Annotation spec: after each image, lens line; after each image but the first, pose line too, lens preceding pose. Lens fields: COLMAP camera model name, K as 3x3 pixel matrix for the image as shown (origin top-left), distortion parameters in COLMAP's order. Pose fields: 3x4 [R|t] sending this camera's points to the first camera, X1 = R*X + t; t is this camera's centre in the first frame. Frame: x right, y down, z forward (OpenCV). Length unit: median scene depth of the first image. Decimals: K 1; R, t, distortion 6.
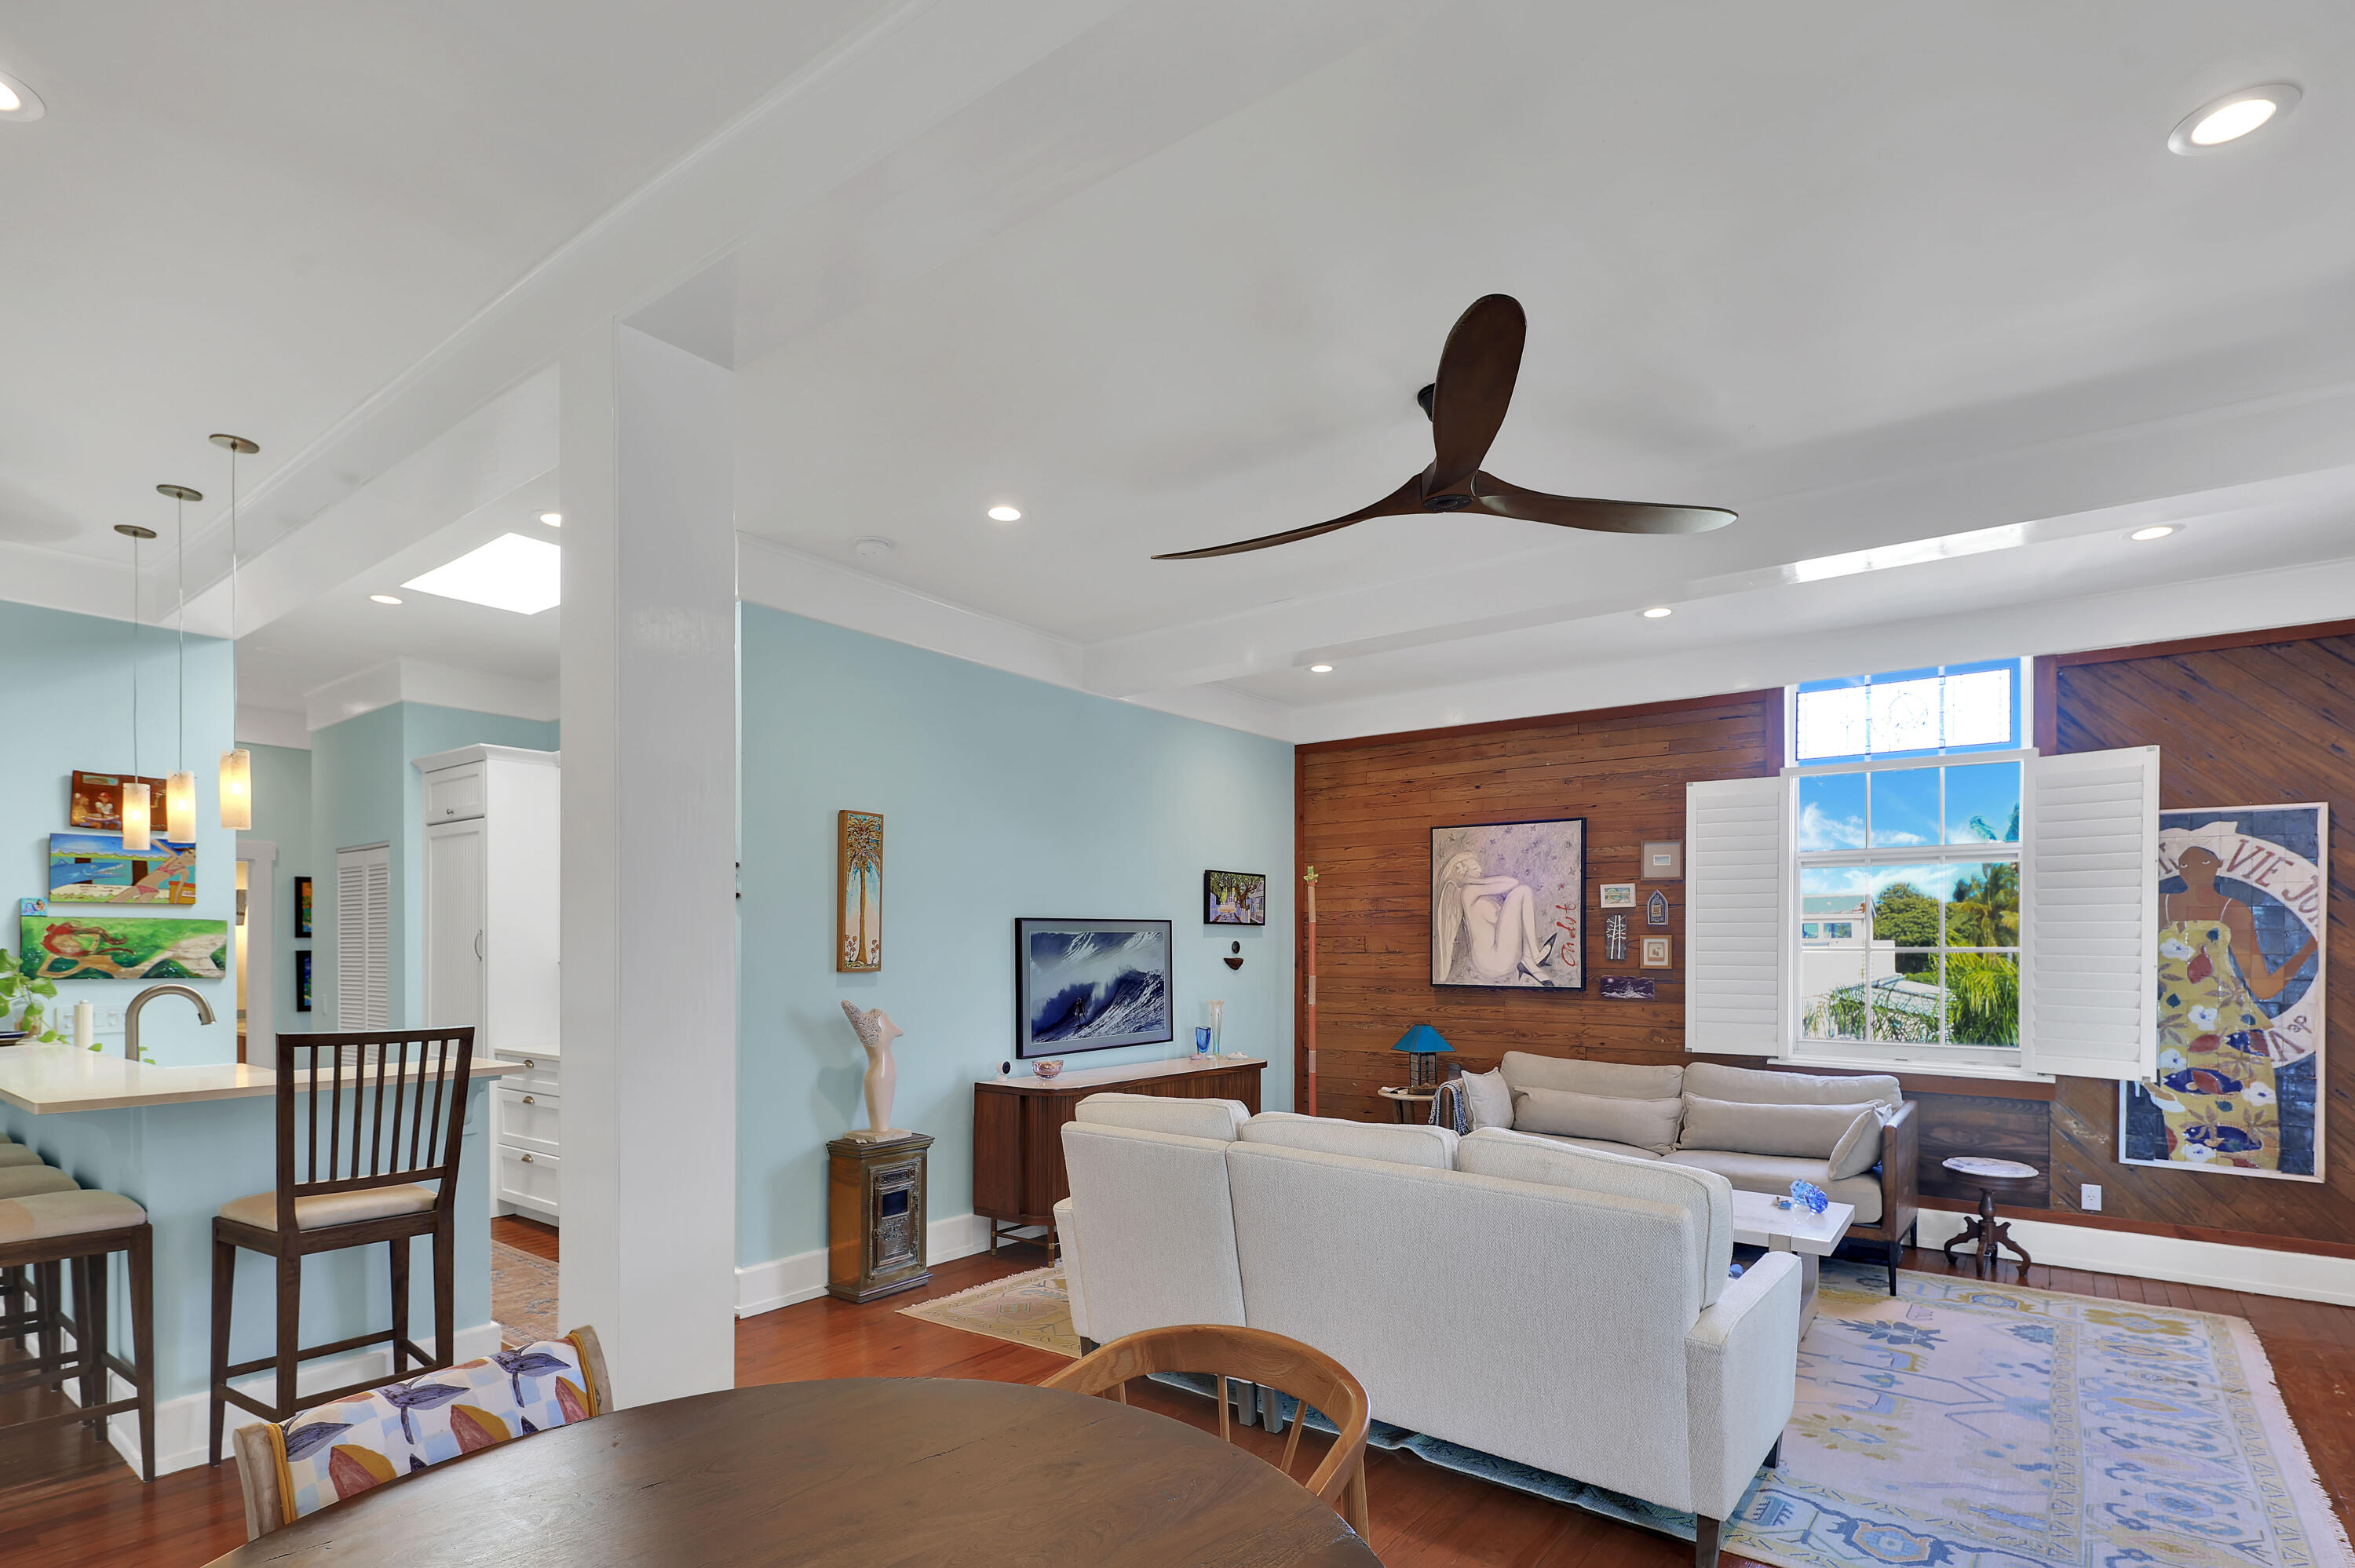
lens RADIAL K [[1187.6, 0, 1171.7], [0, 1187.6, 943.0], [0, 0, 1]] dist [0.001203, 0.000061]
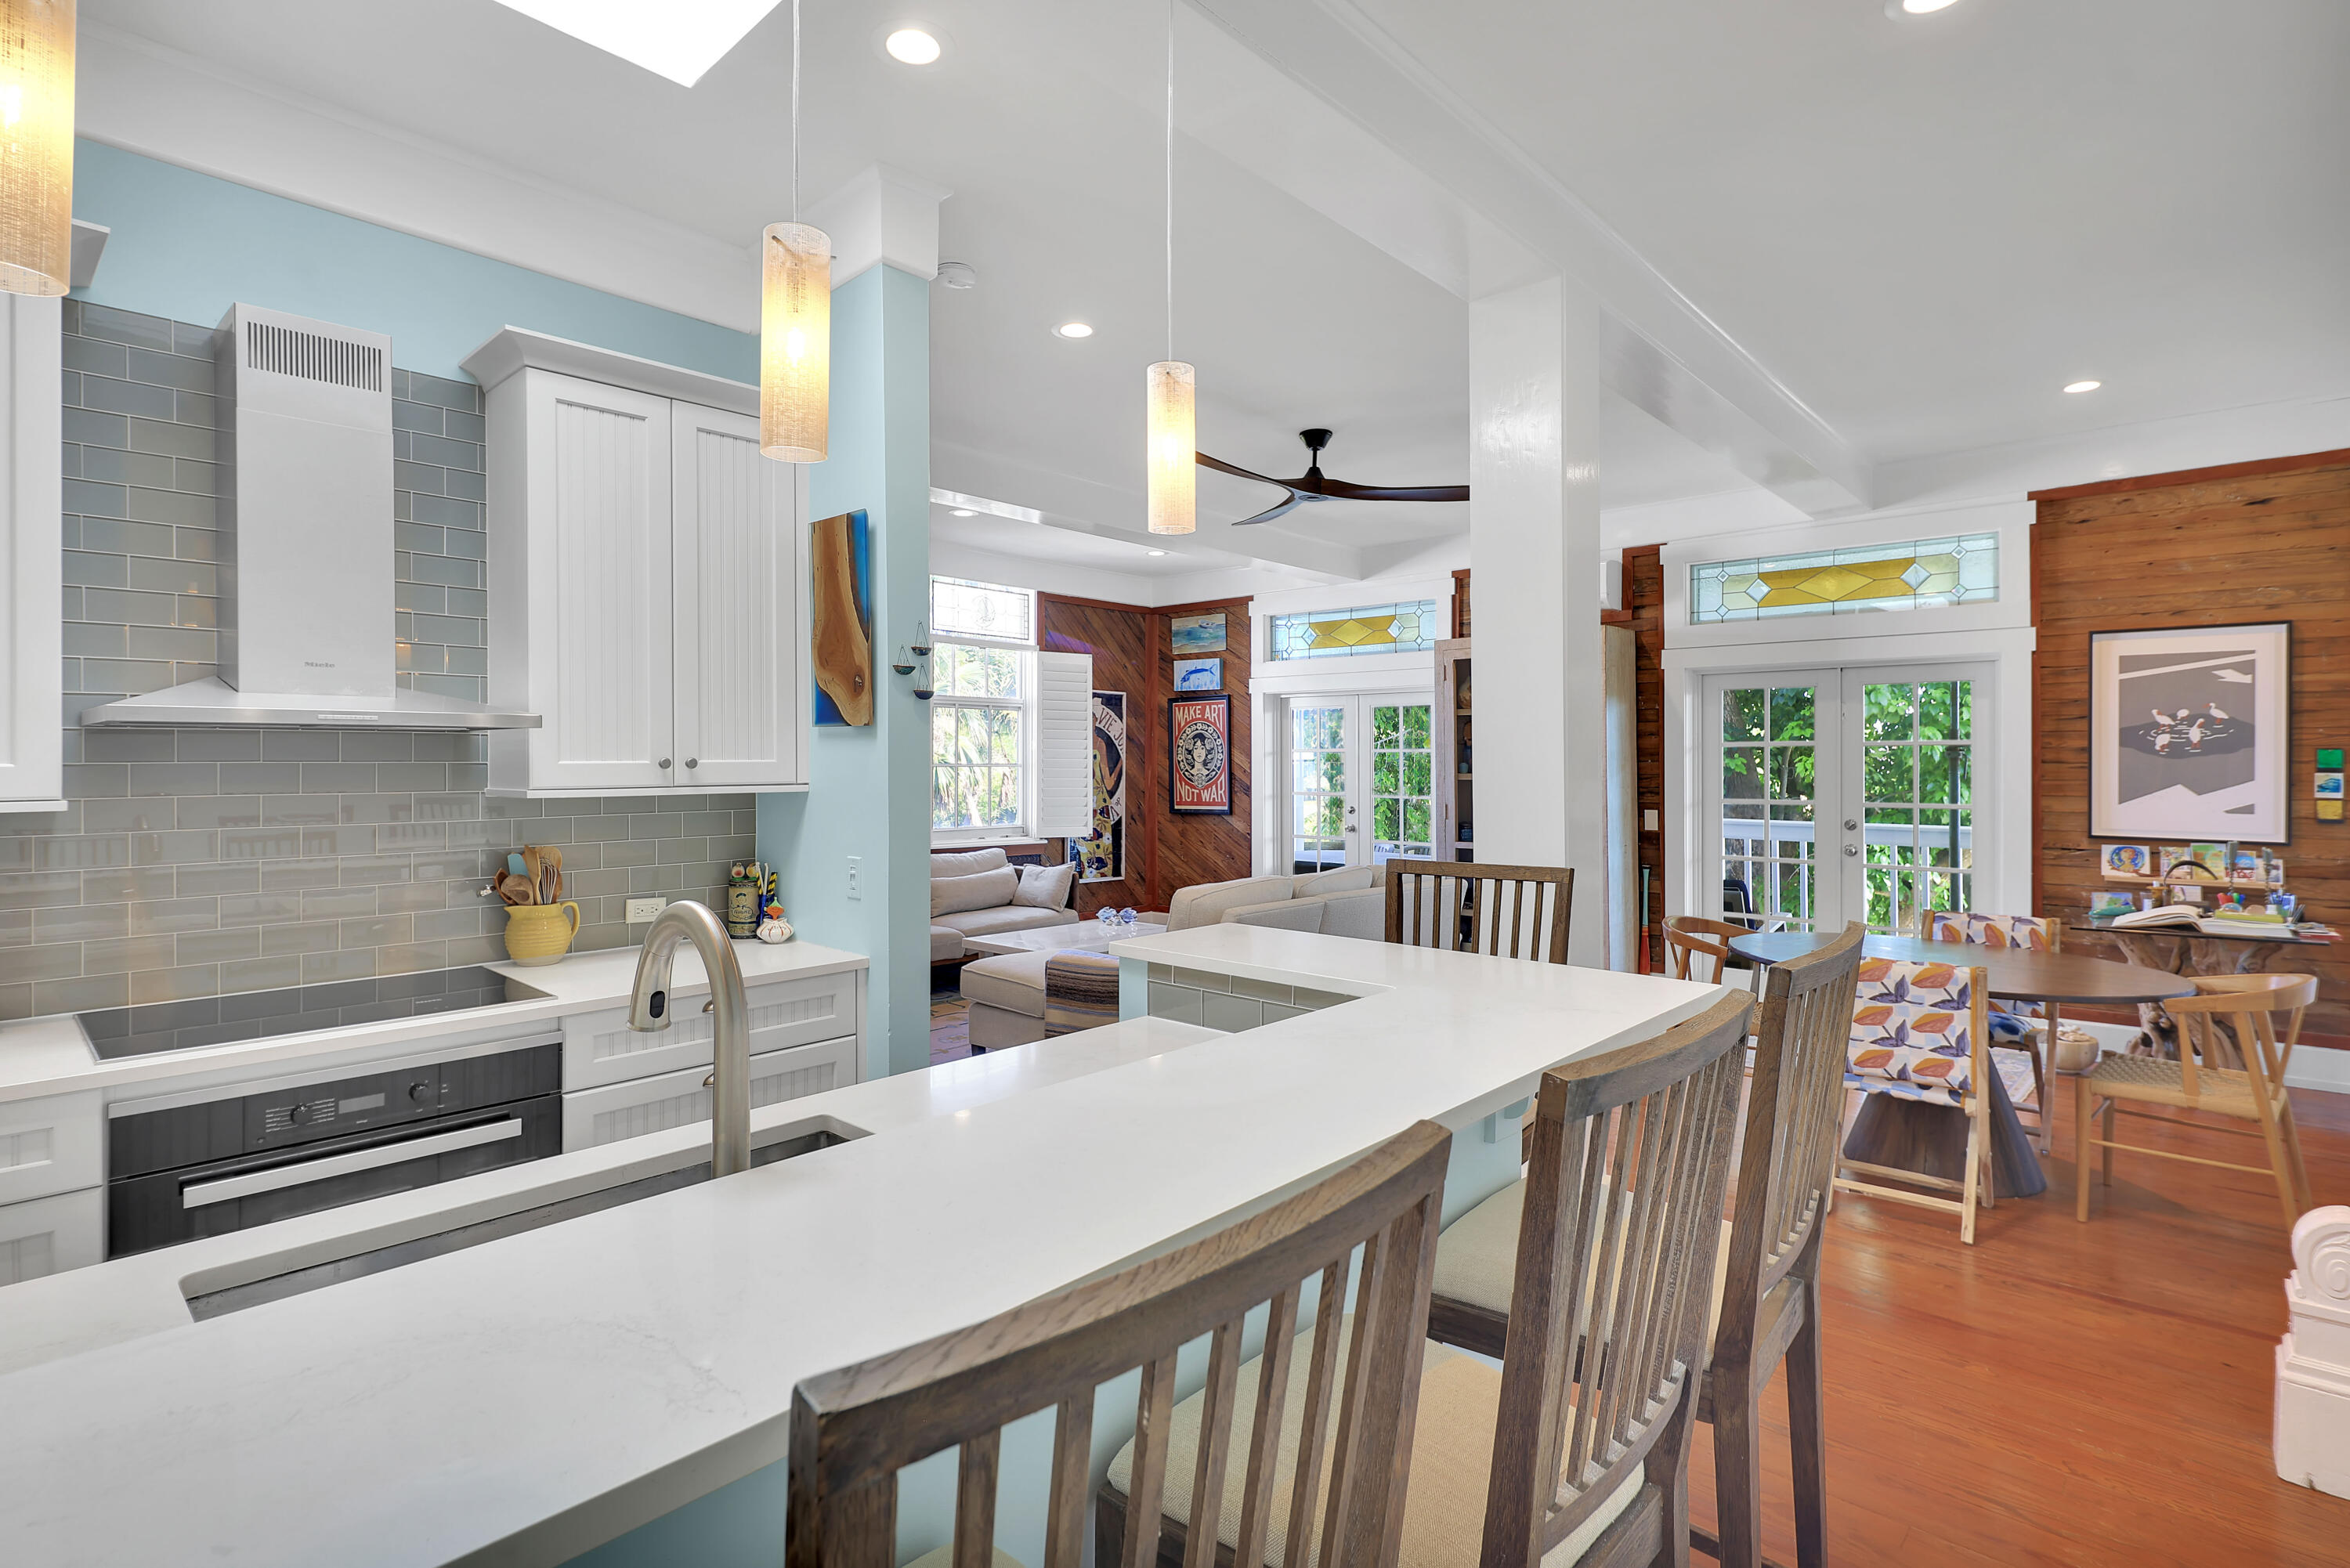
lens RADIAL K [[1136.4, 0, 1166.2], [0, 1136.4, 757.6], [0, 0, 1]] dist [0.000035, -0.001063]
pose [[0.101755, 0.004891, 0.994797, -0.713133], [0.000813, 0.999987, -0.004999, 0.002485], [-0.994809, 0.001317, 0.101750, 0.543341]]
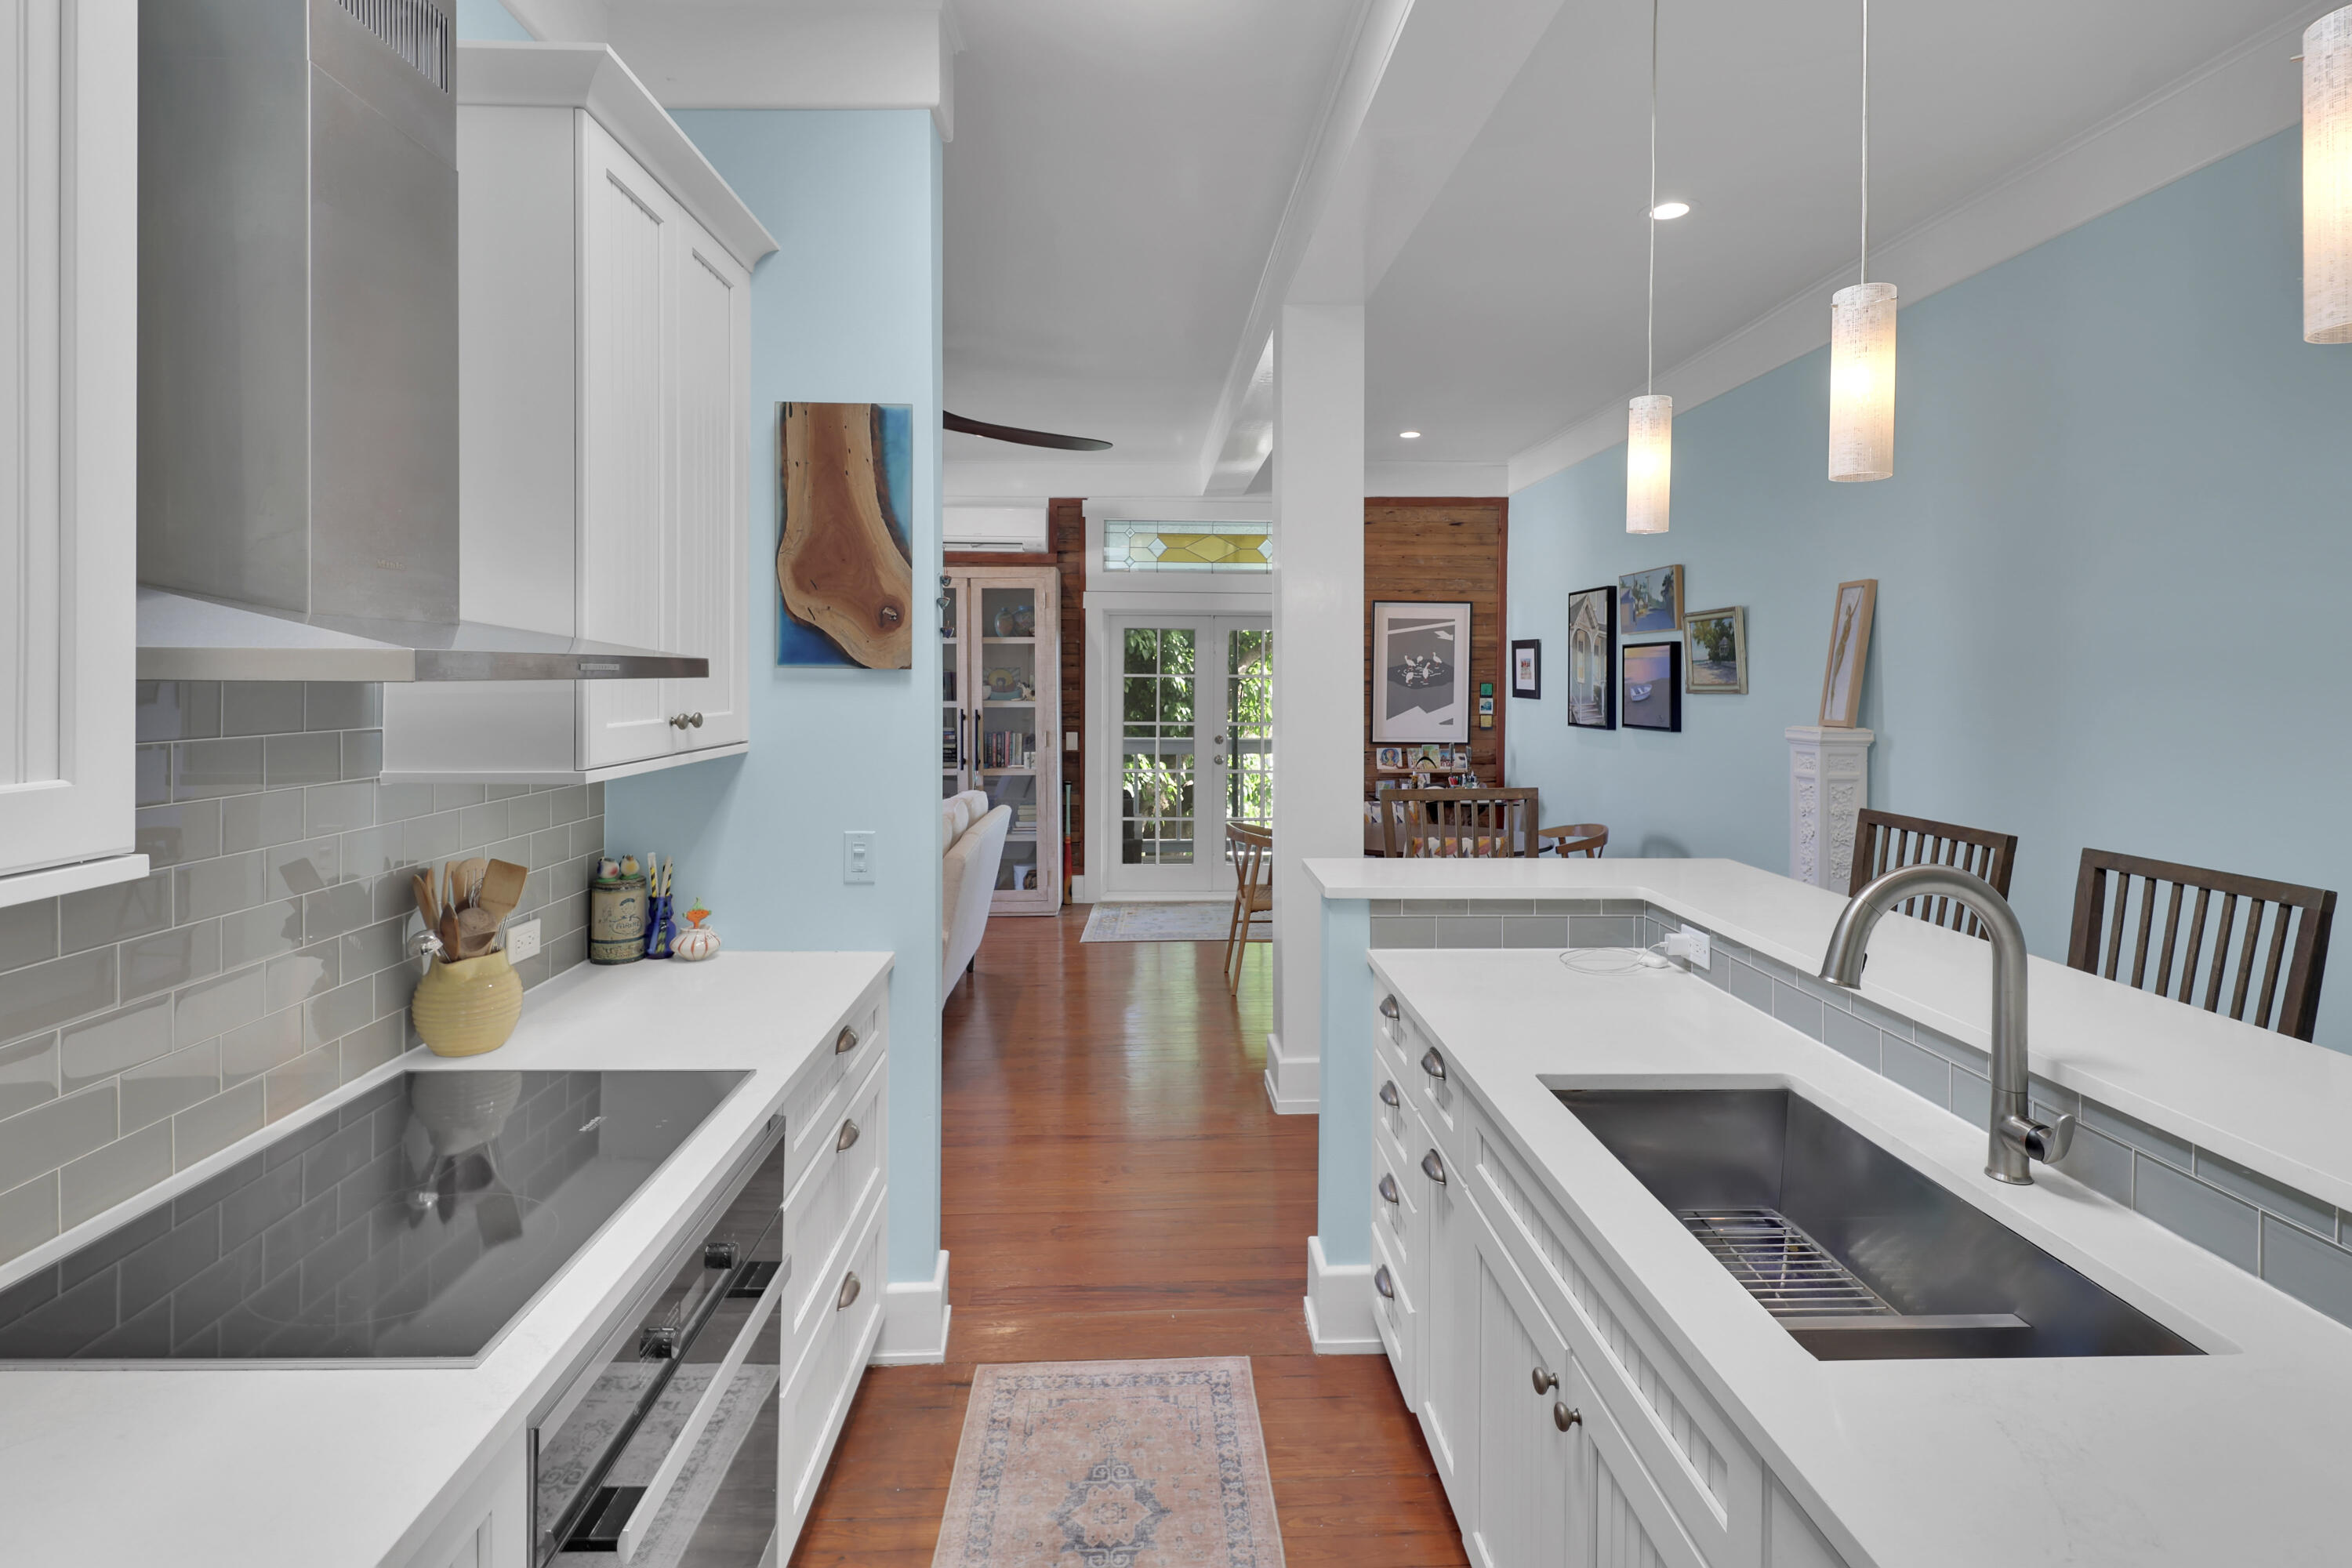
lens RADIAL K [[1148.0, 0, 1172.2], [0, 1148.0, 675.3], [0, 0, 1]] dist [0.003514, -0.000259]
pose [[-0.635432, 0.000490, 0.772157, -0.617350], [-0.002876, 0.999991, -0.003001, -0.010024], [-0.772151, -0.004128, -0.635425, 0.885362]]
